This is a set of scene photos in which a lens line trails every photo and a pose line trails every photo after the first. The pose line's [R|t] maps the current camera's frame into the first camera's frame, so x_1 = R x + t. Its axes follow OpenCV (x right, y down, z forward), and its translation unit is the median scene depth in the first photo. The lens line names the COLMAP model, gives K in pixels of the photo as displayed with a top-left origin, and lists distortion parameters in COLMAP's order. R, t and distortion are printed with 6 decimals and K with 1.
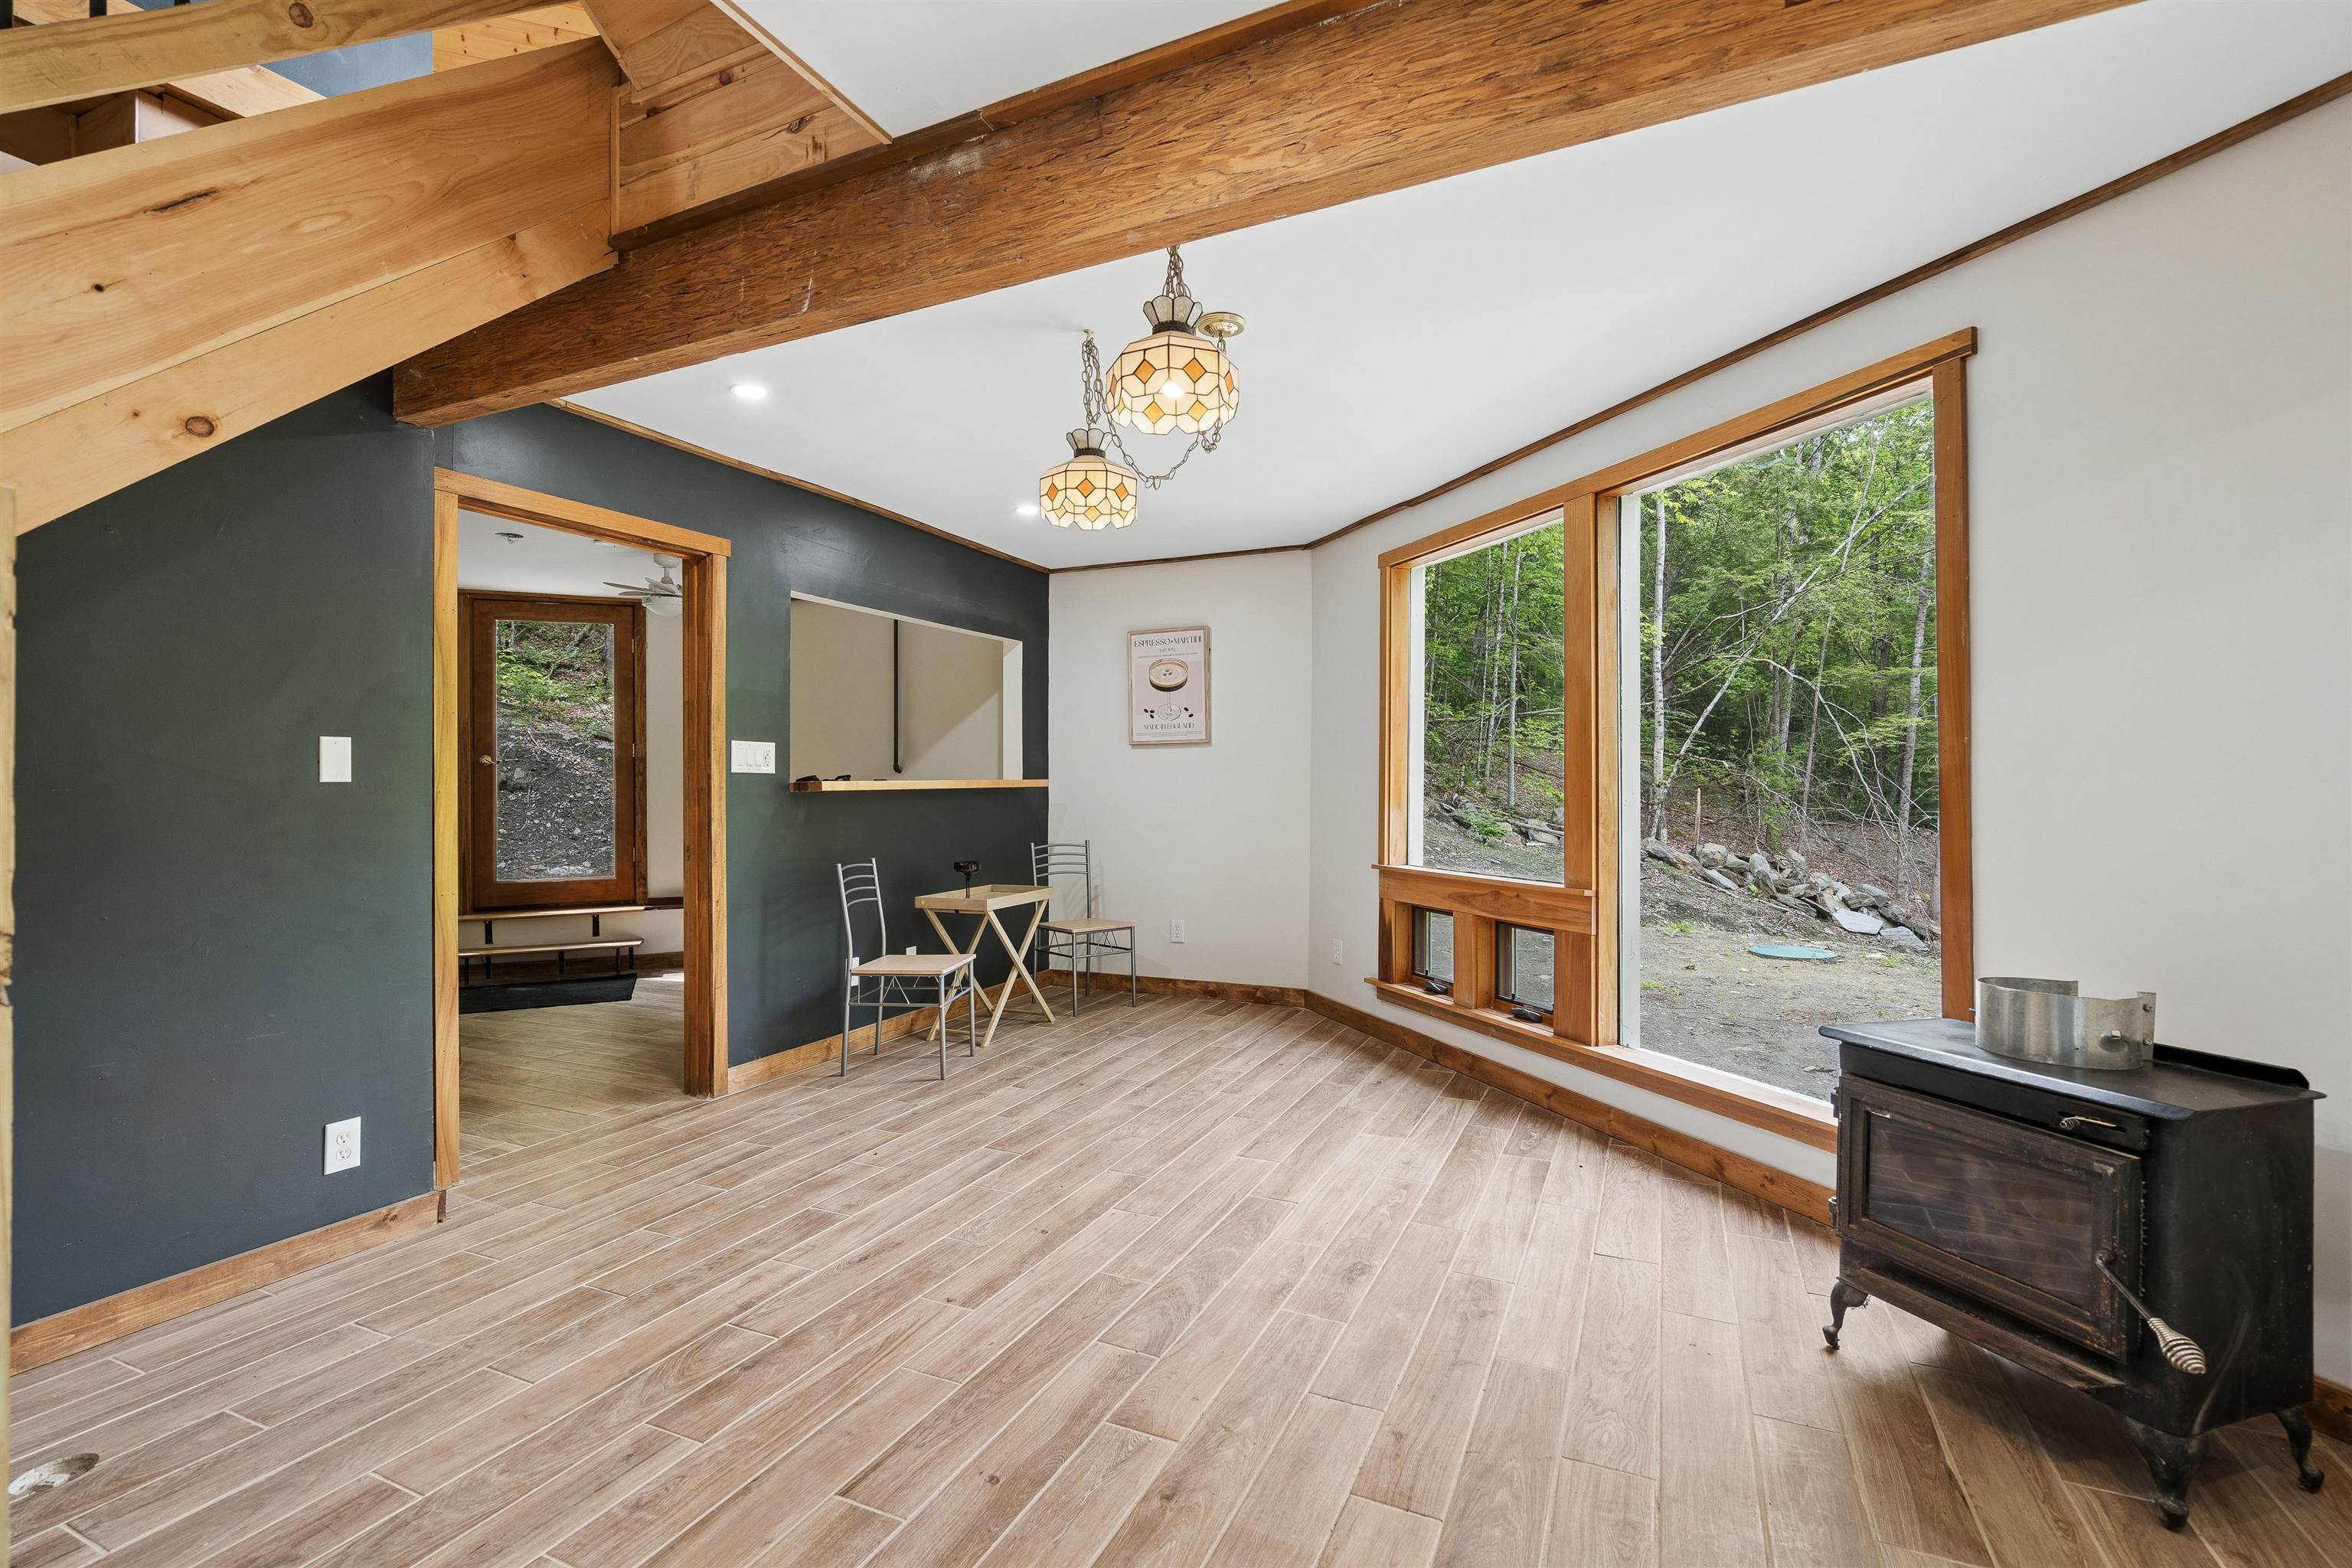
lens RADIAL K [[1069.4, 0, 1176.0], [0, 1069.4, 784.0], [0, 0, 1]] dist [-0.002713, -0.000160]
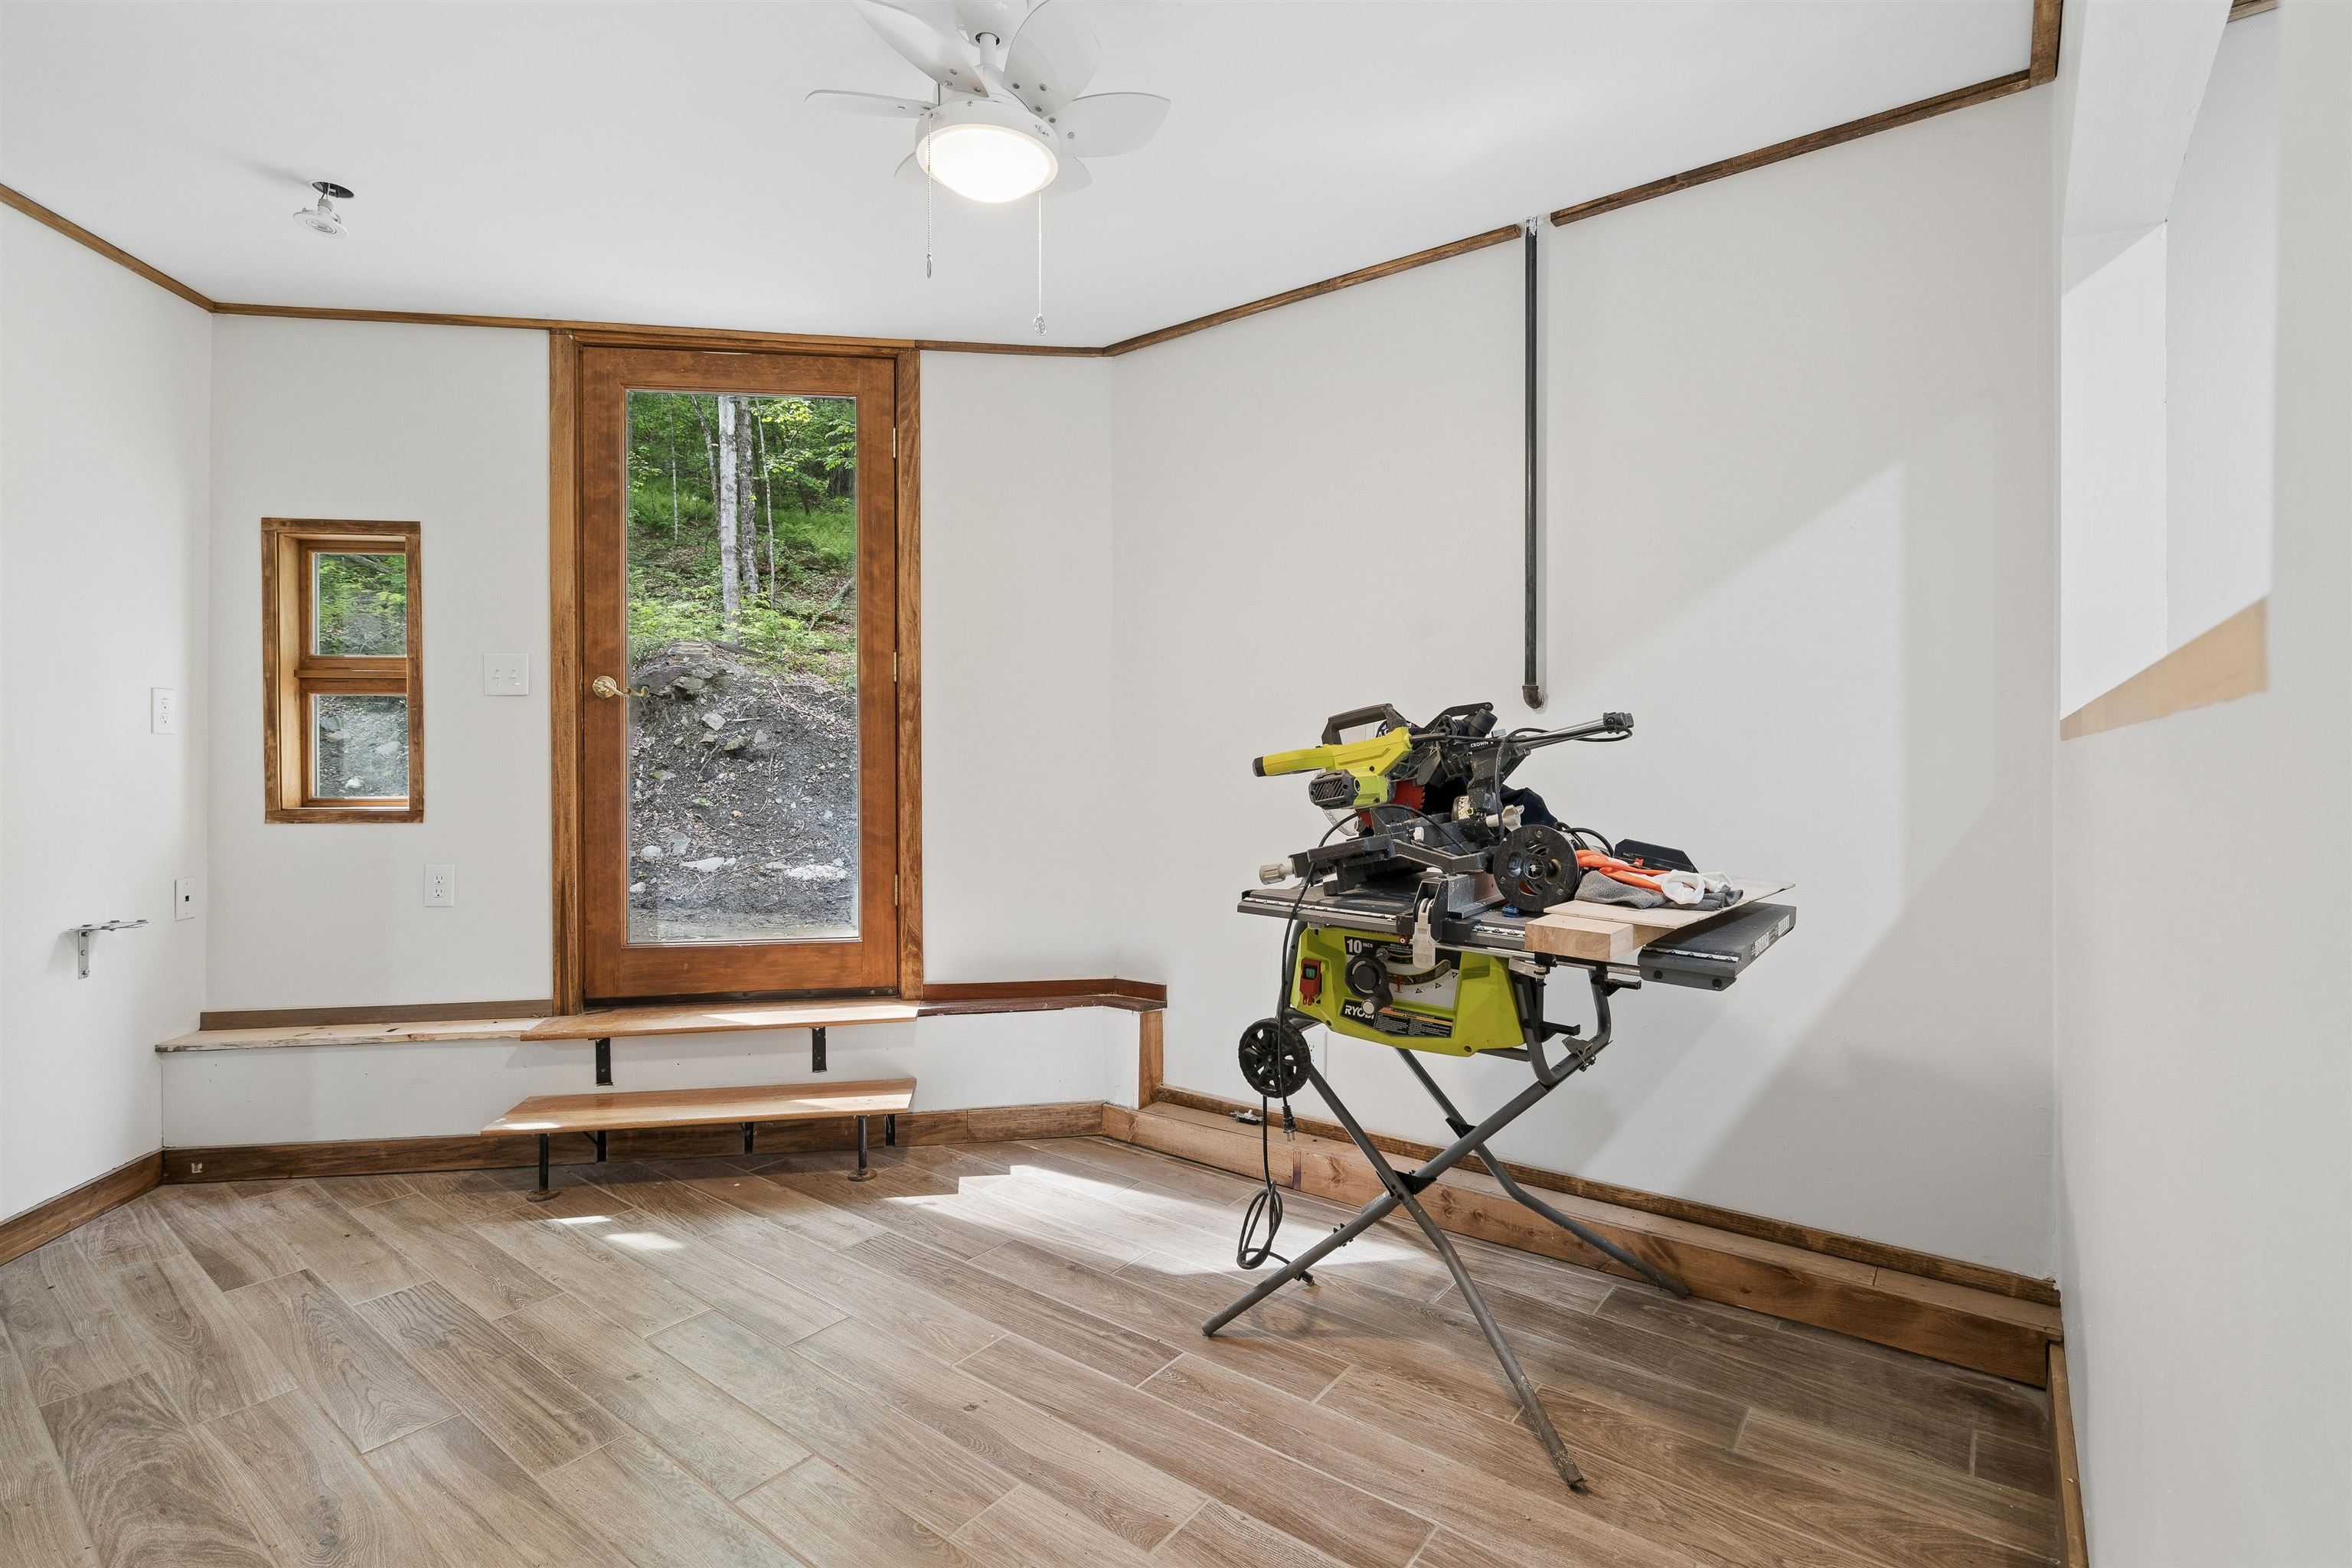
lens RADIAL K [[1069.4, 0, 1176.0], [0, 1069.4, 784.0], [0, 0, 1]] dist [-0.002713, -0.000160]
pose [[0.976242, 0.009493, -0.216475, -0.211431], [-0.004605, 0.999723, 0.023070, 0.006301], [0.216634, -0.021525, 0.976015, 0.420439]]
